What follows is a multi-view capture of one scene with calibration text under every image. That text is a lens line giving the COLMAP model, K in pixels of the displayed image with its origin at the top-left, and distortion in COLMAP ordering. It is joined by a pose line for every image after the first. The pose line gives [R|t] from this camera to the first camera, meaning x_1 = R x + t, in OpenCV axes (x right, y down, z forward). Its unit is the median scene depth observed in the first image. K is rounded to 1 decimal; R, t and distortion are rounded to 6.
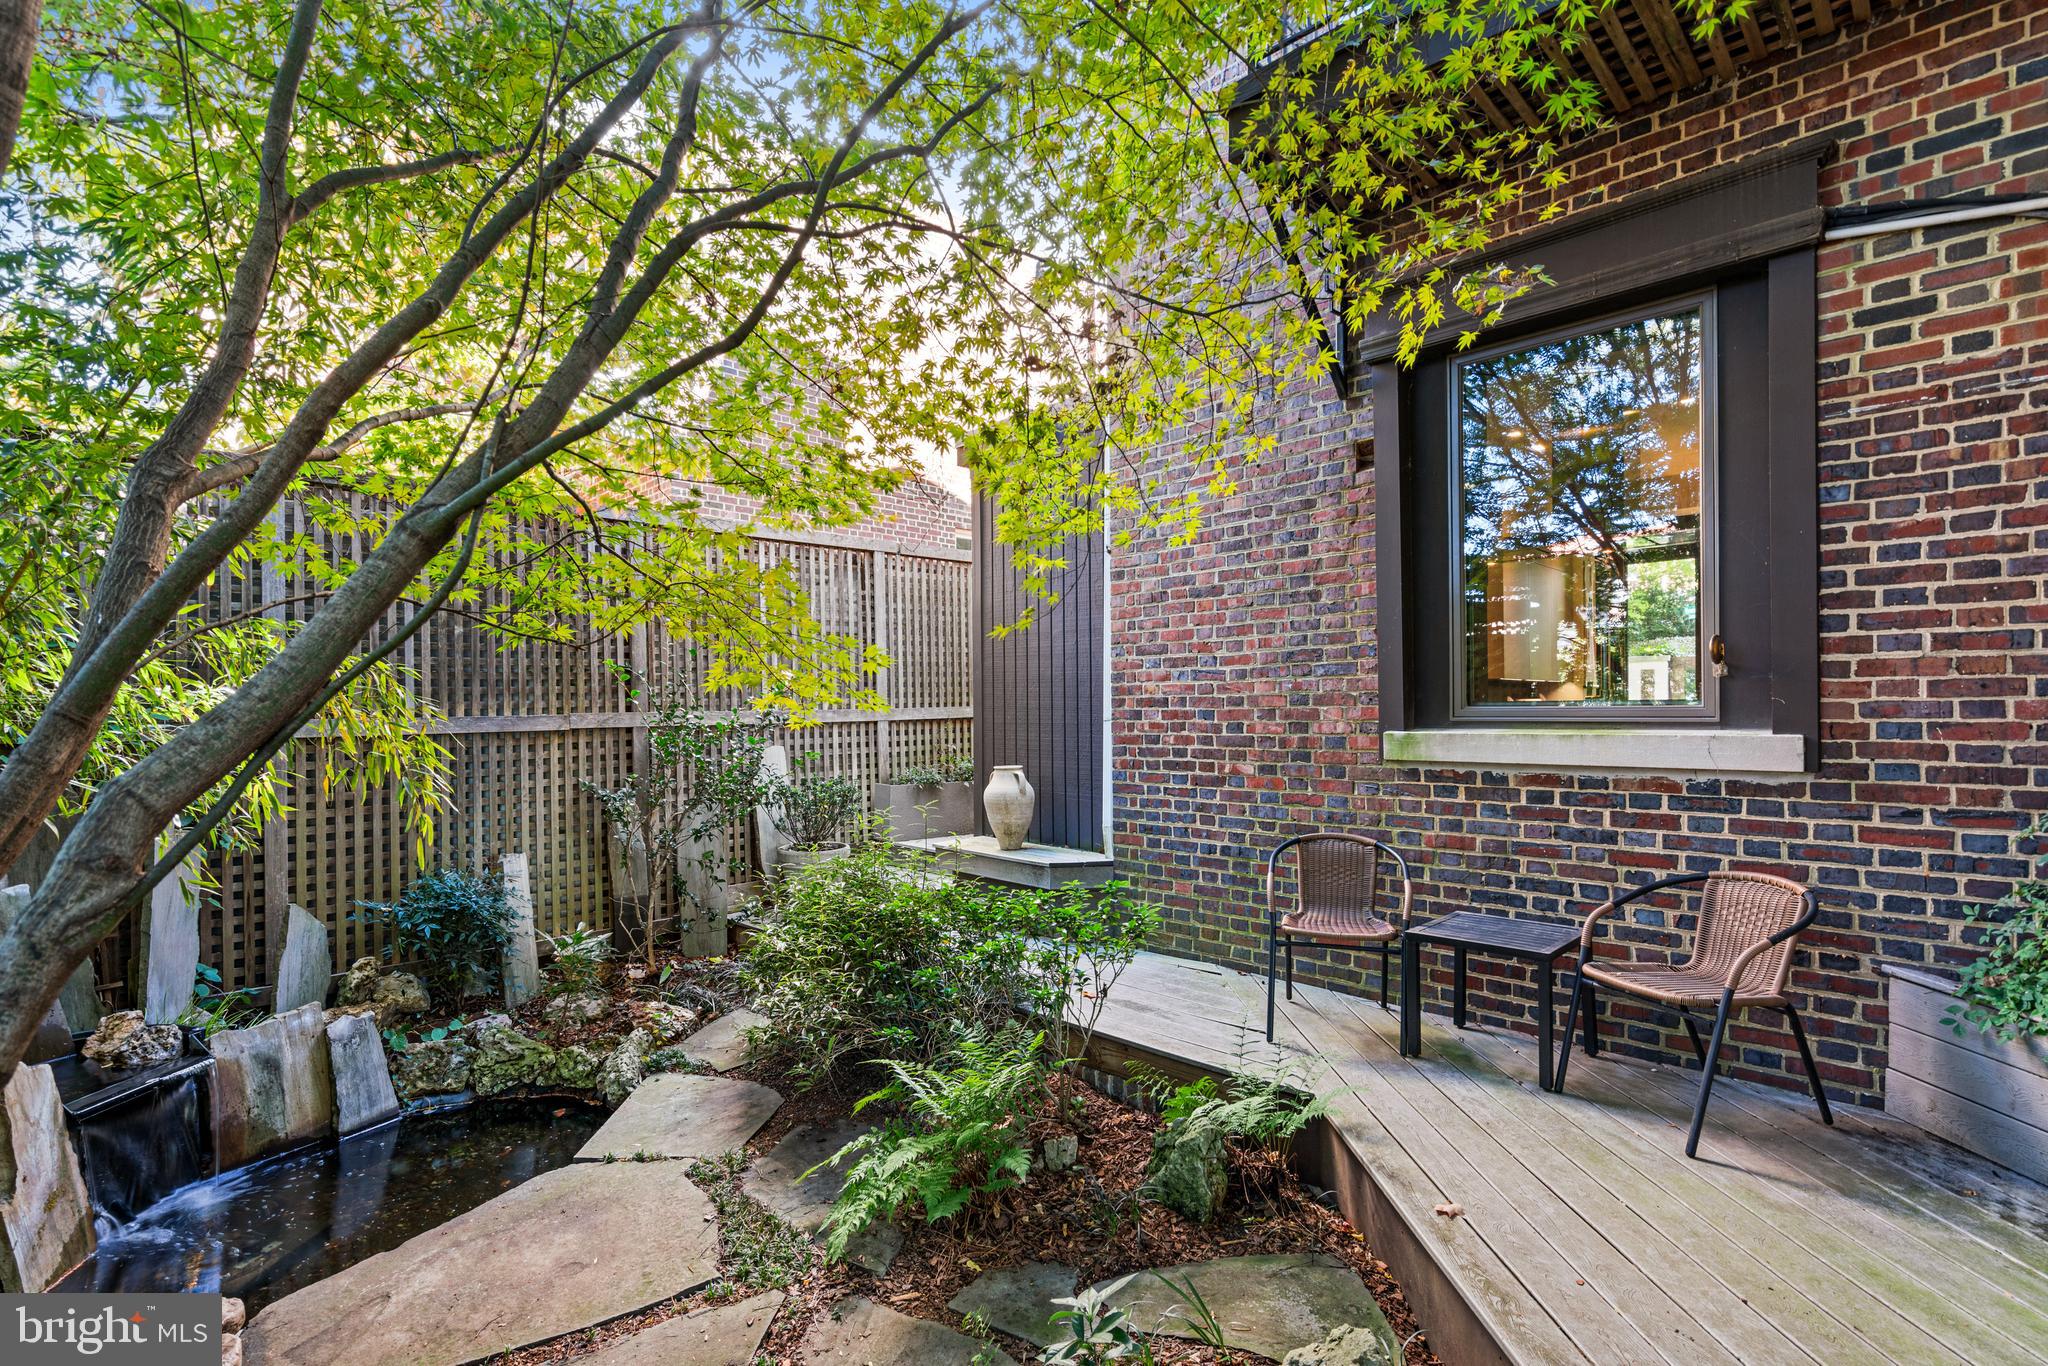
lens RADIAL K [[937.4, 0, 1026.0], [0, 937.4, 701.9], [0, 0, 1]] dist [-0.000390, 0.000123]
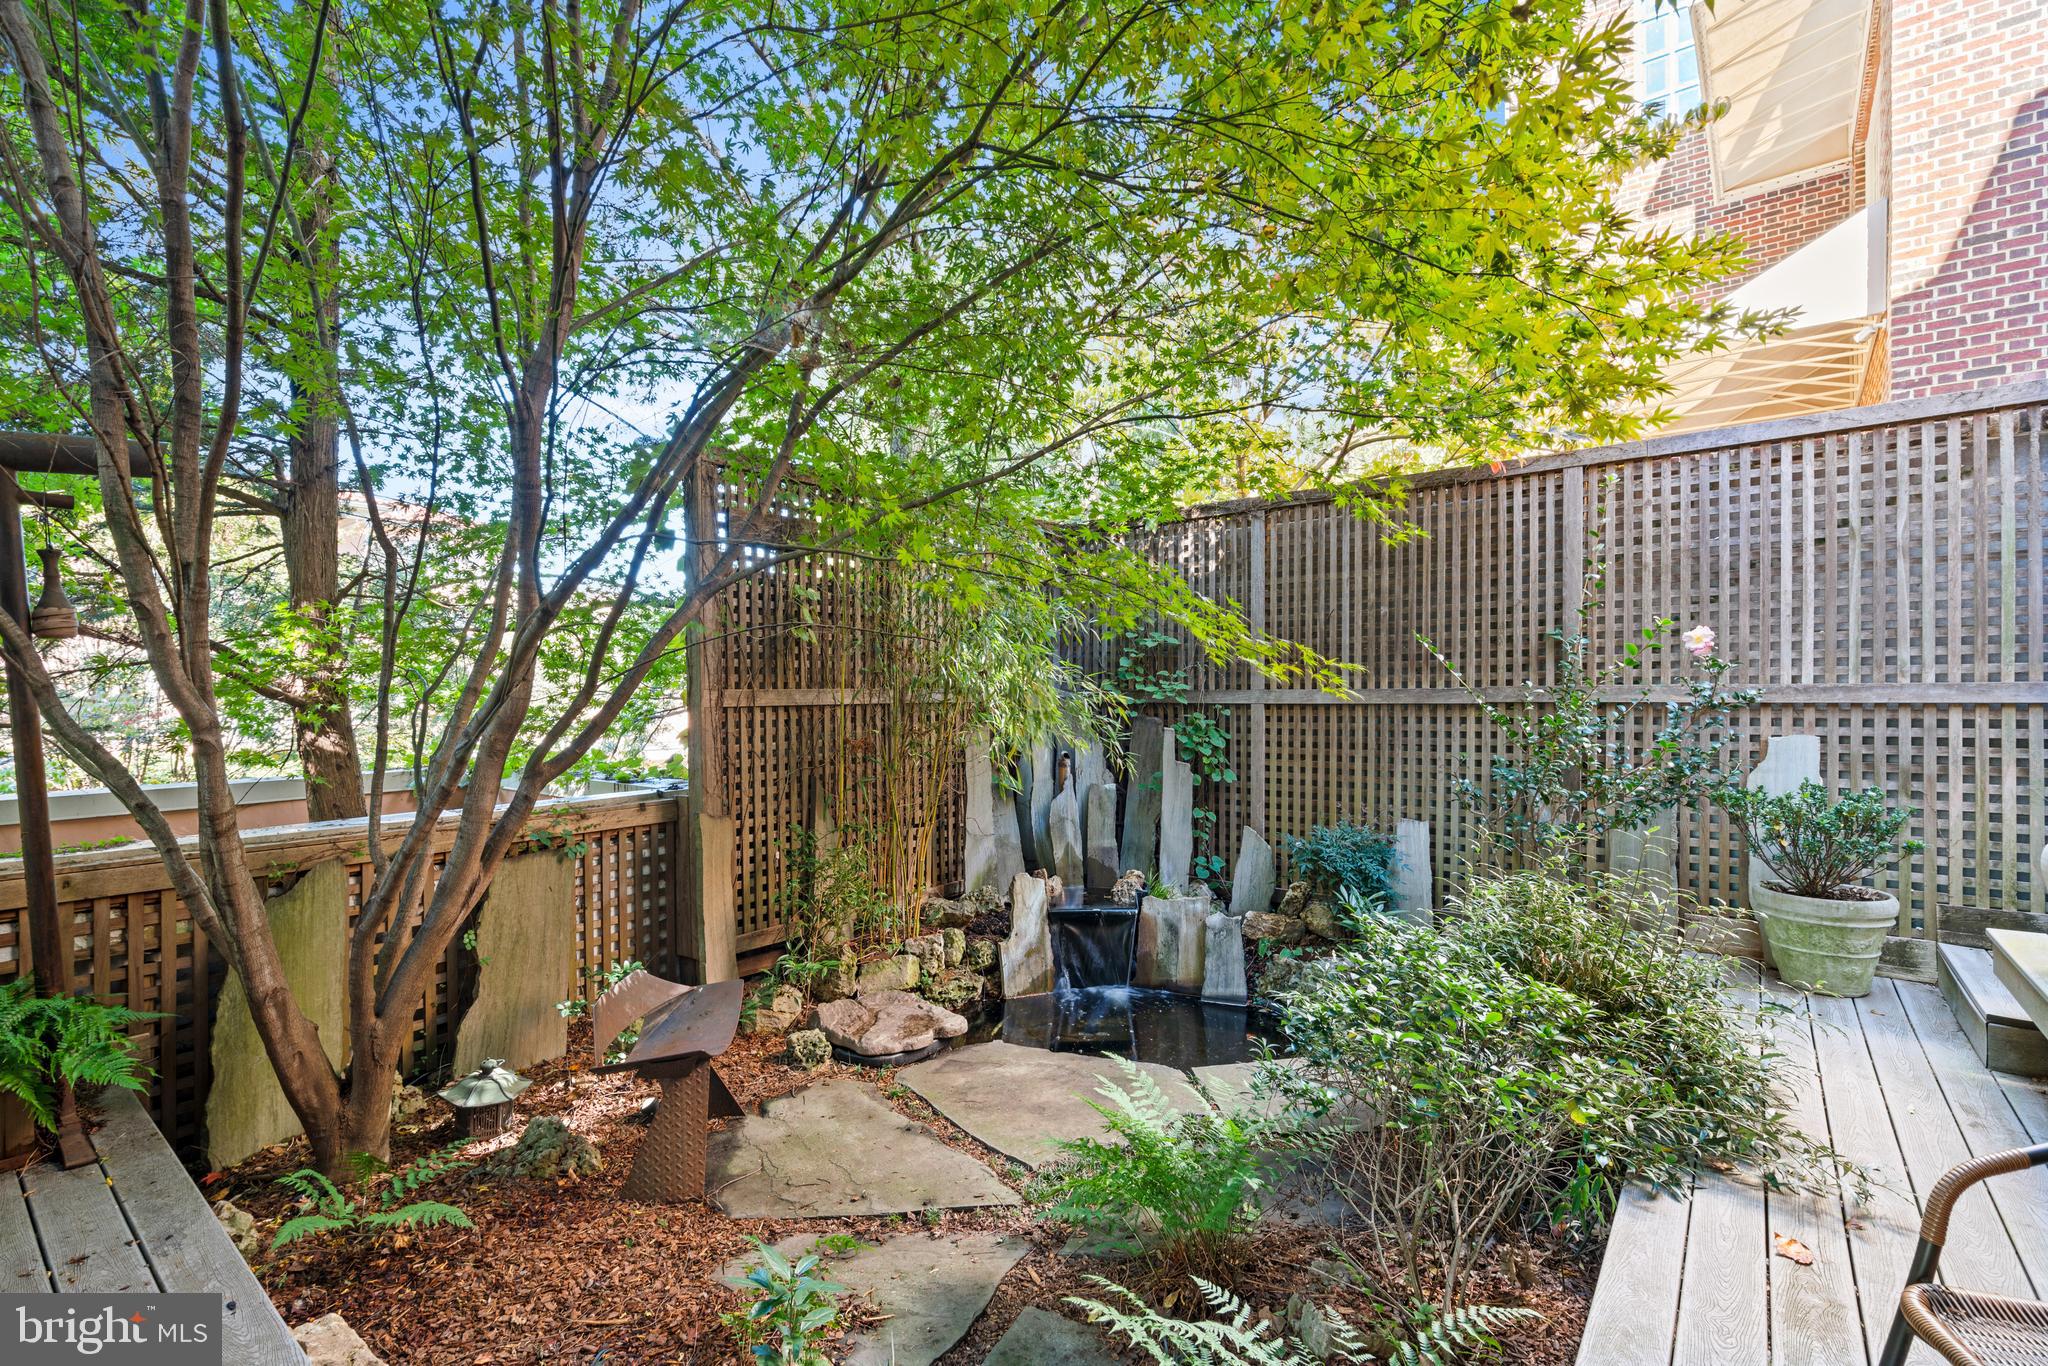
lens RADIAL K [[937.4, 0, 1027.5], [0, 937.4, 684.3], [0, 0, 1]] dist [-0.000390, 0.000123]
pose [[0.116242, 0.008020, -0.993189, 0.444385], [0.013509, 0.999862, 0.009655, -0.006126], [0.993129, -0.014539, 0.116117, 0.450654]]
